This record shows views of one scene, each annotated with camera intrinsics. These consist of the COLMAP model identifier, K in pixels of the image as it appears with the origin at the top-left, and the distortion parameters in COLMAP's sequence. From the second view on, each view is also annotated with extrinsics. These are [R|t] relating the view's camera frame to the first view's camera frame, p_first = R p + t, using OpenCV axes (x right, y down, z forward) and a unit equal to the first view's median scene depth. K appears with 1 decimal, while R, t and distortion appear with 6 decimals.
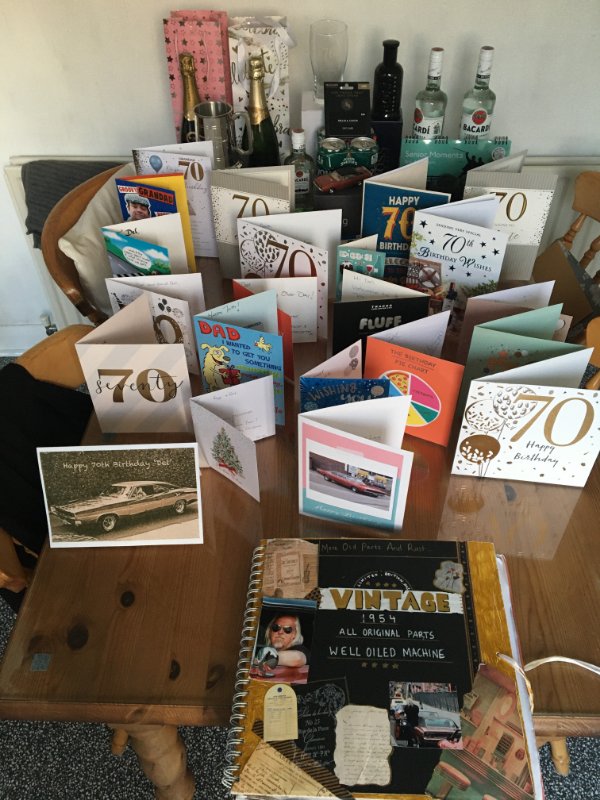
lens RADIAL K [[683.6, 0, 300.7], [0, 683.6, 399.1], [0, 0, 1]] dist [0.083753, -0.096755]
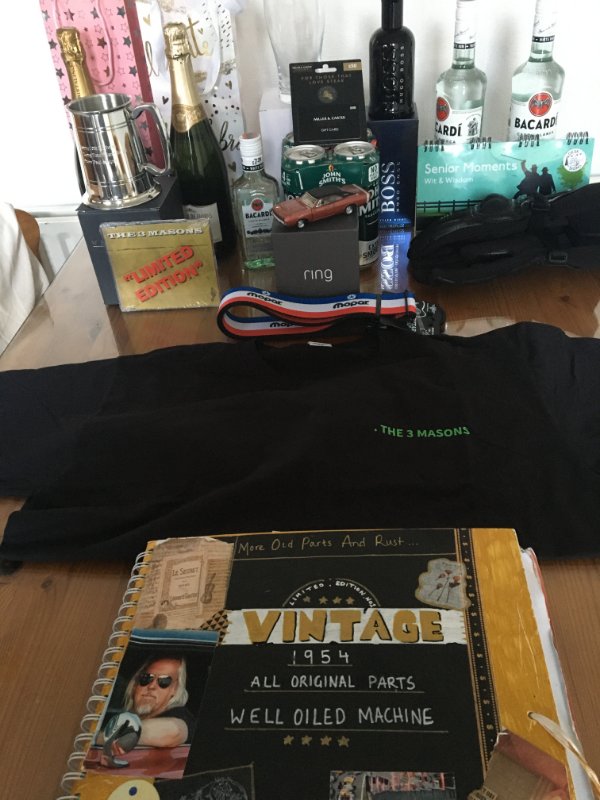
lens RADIAL K [[683.6, 0, 301.1], [0, 683.6, 401.3], [0, 0, 1]] dist [0.083753, -0.096755]
pose [[0.997829, -0.037617, -0.054050, 0.066373], [0.032347, 0.994927, -0.095256, -0.087247], [0.057359, 0.093301, 0.993984, 0.395455]]
